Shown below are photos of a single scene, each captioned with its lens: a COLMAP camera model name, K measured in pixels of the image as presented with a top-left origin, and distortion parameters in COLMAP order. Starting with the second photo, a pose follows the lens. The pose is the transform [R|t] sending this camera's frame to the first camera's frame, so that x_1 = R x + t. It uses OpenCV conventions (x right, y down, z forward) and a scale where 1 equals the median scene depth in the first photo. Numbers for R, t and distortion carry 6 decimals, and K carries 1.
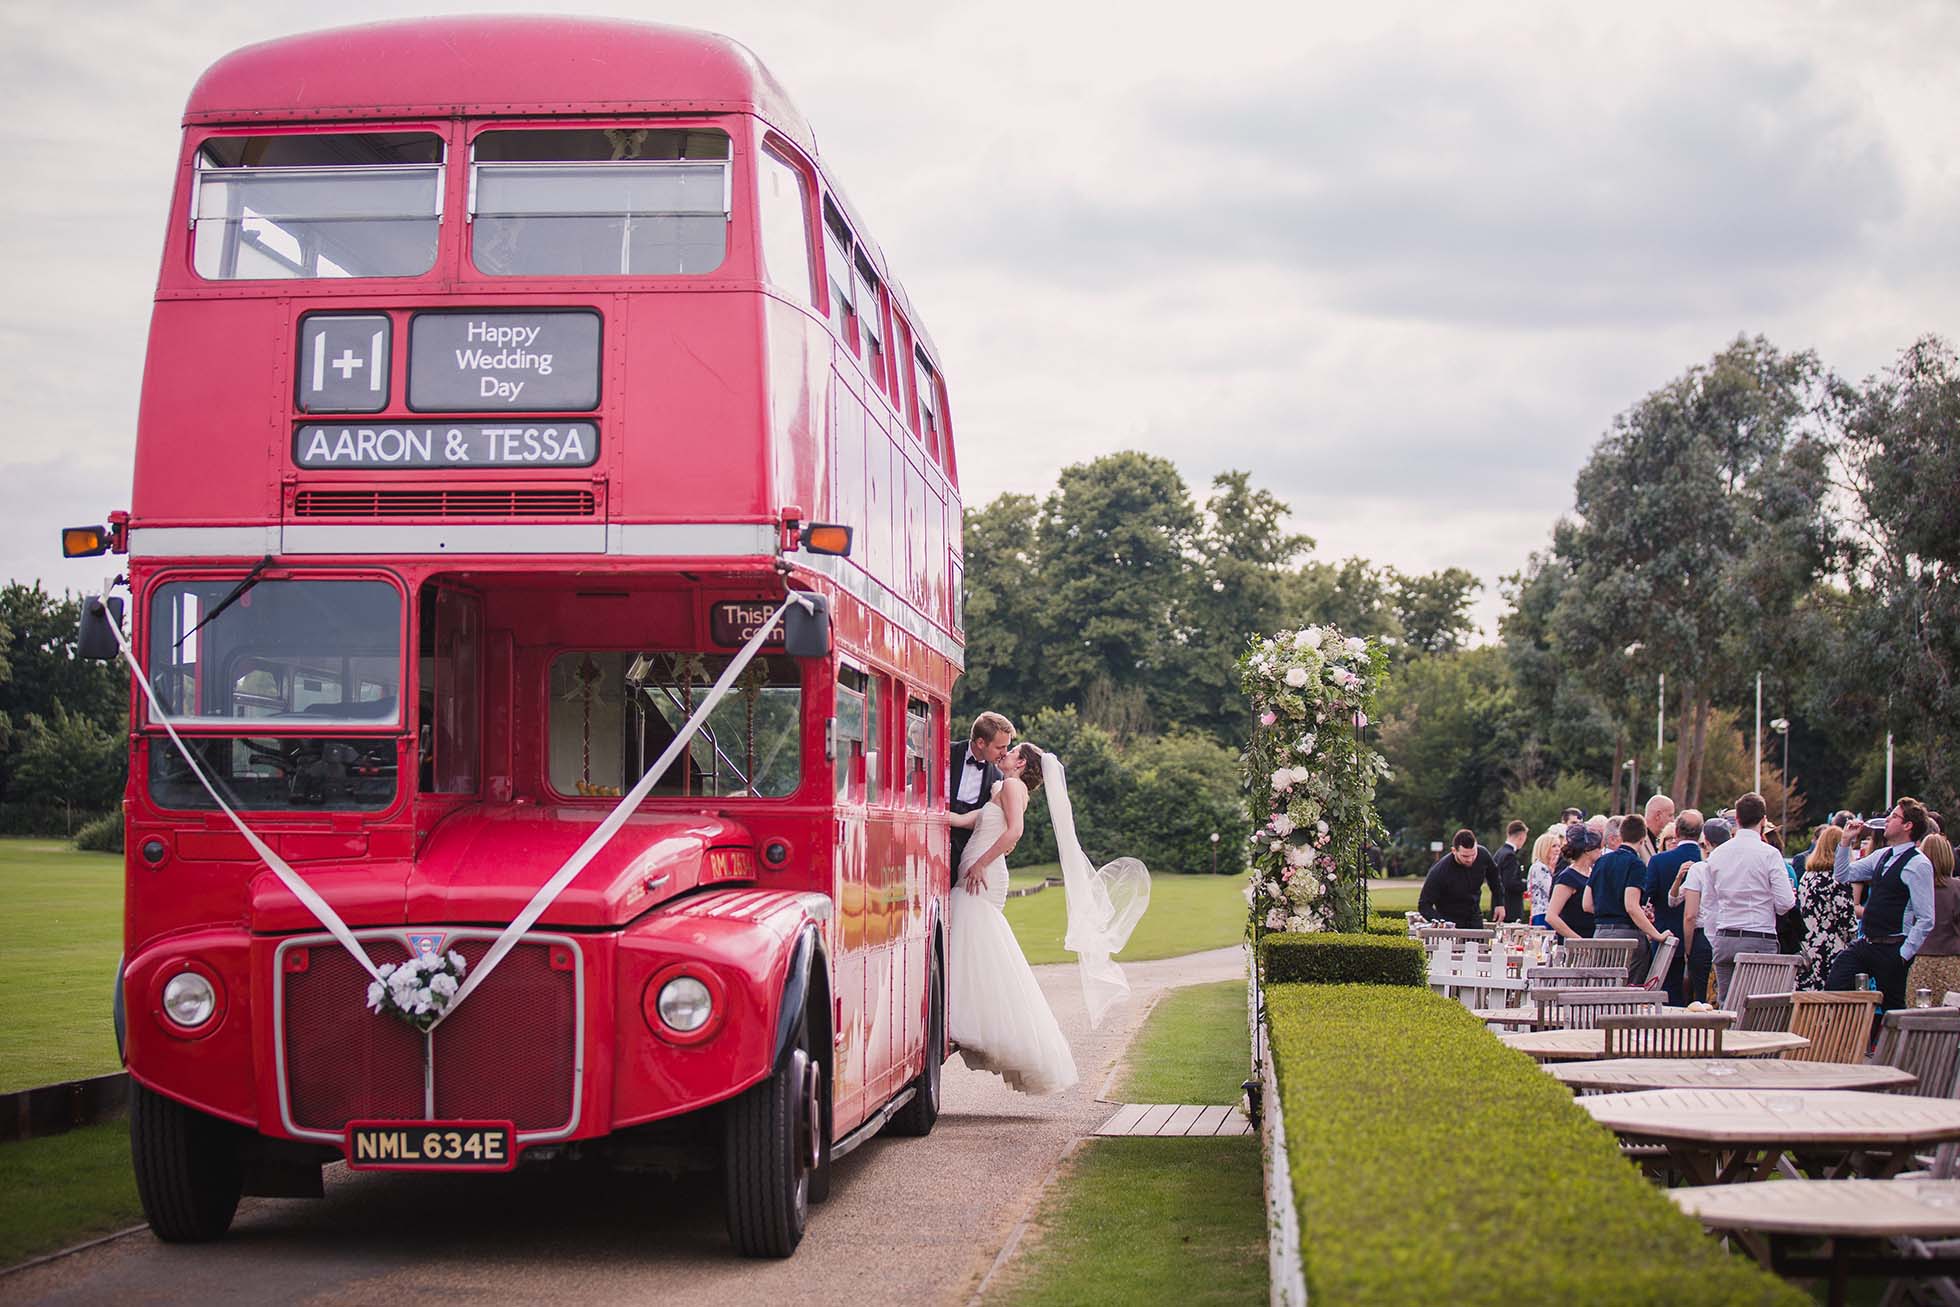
lens RADIAL K [[3912.7, 0, 980.3], [0, 3912.7, 654.2], [0, 0, 1]] dist [-0.252429, 0.000000]
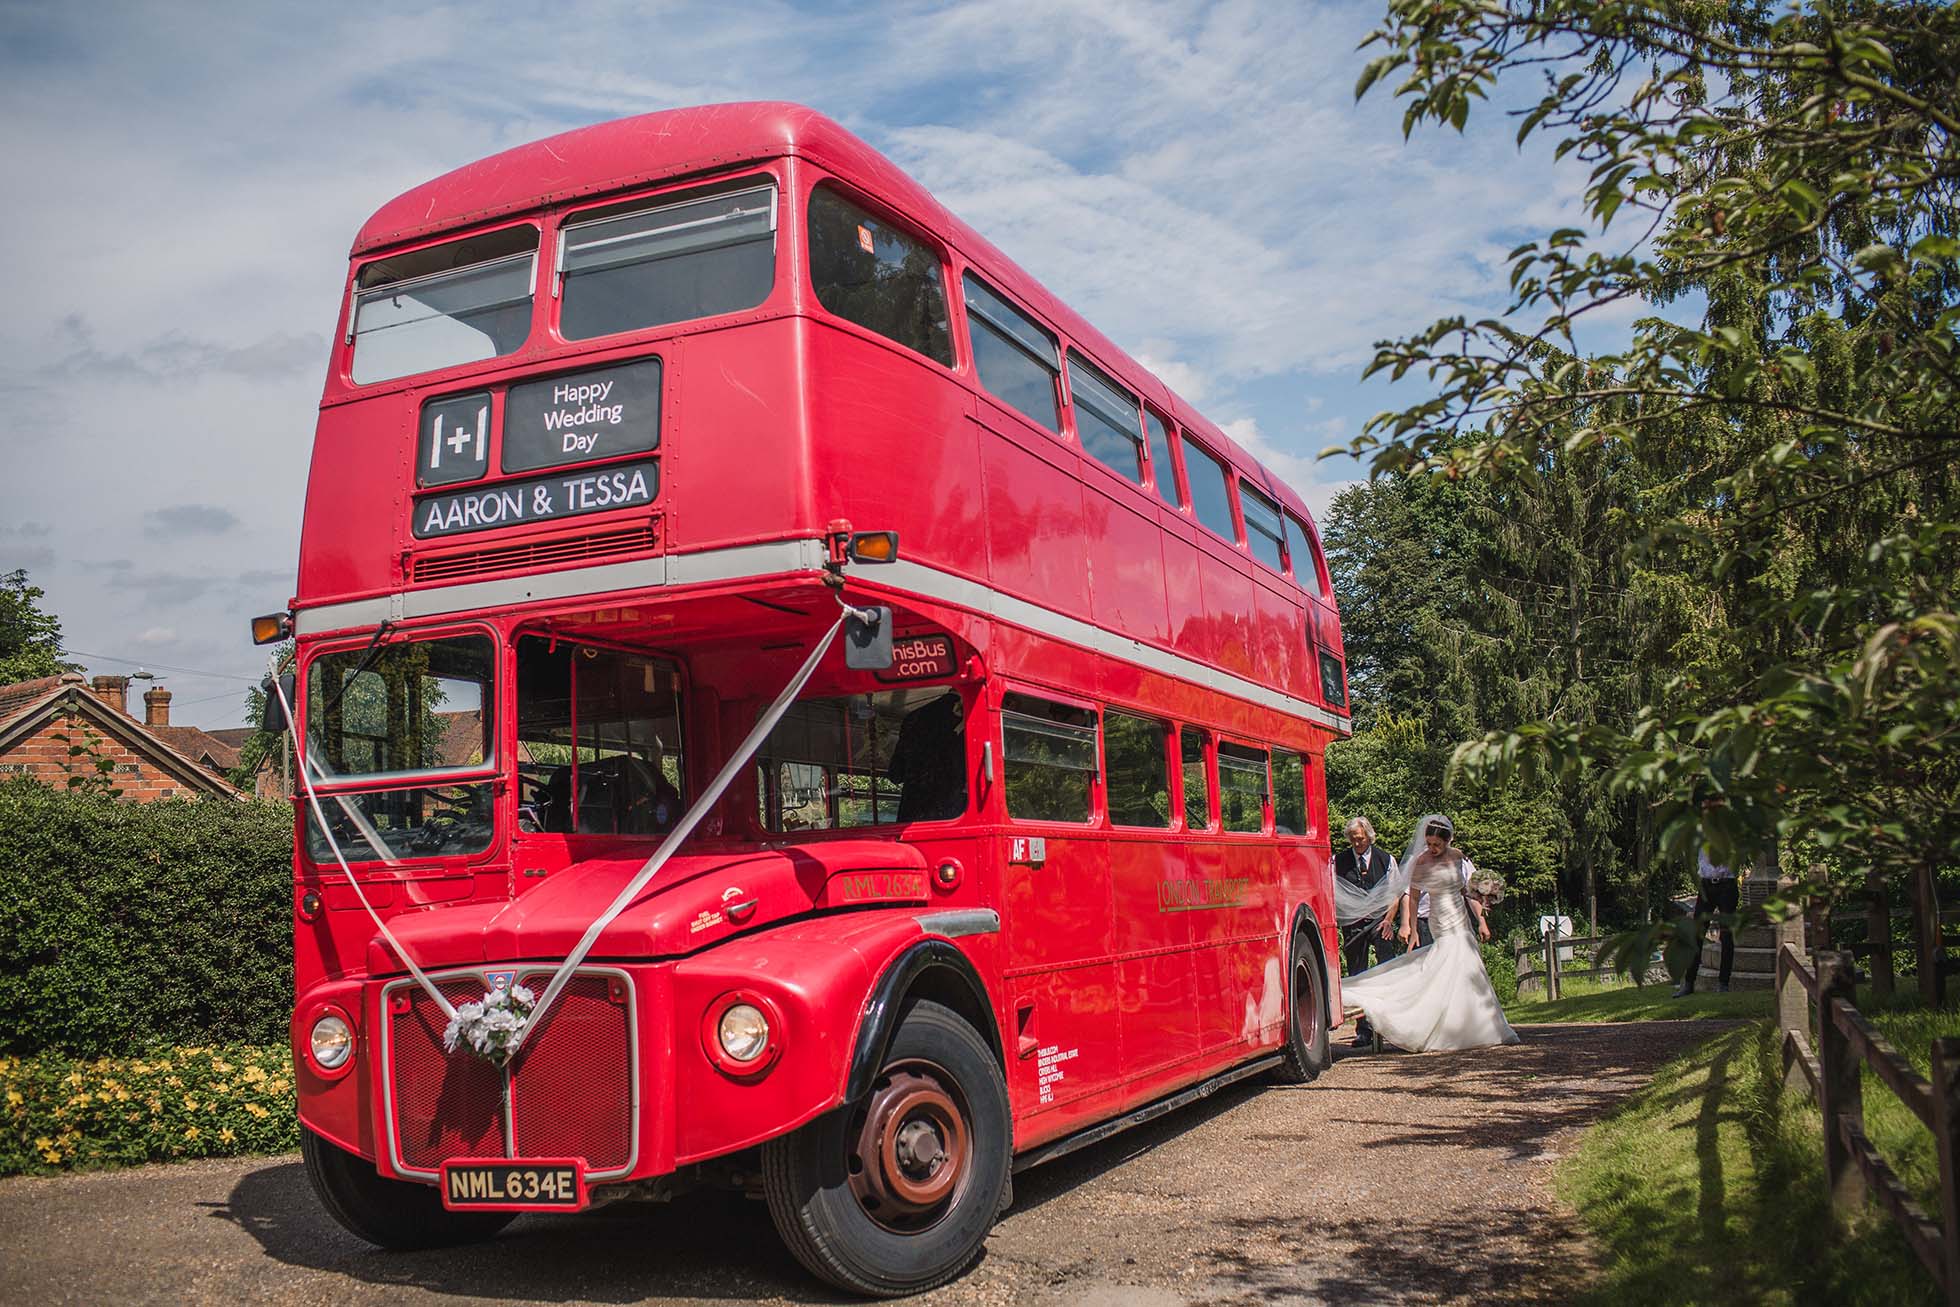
lens RADIAL K [[1834.4, 0, 969.8], [0, 1834.4, 646.9], [0, 0, 1]] dist [-0.044137, 0.000000]
pose [[0.944612, -0.095894, -0.313868, 0.126981], [0.069823, 0.993186, -0.093306, 0.040316], [0.320677, 0.066223, 0.944871, 0.572259]]
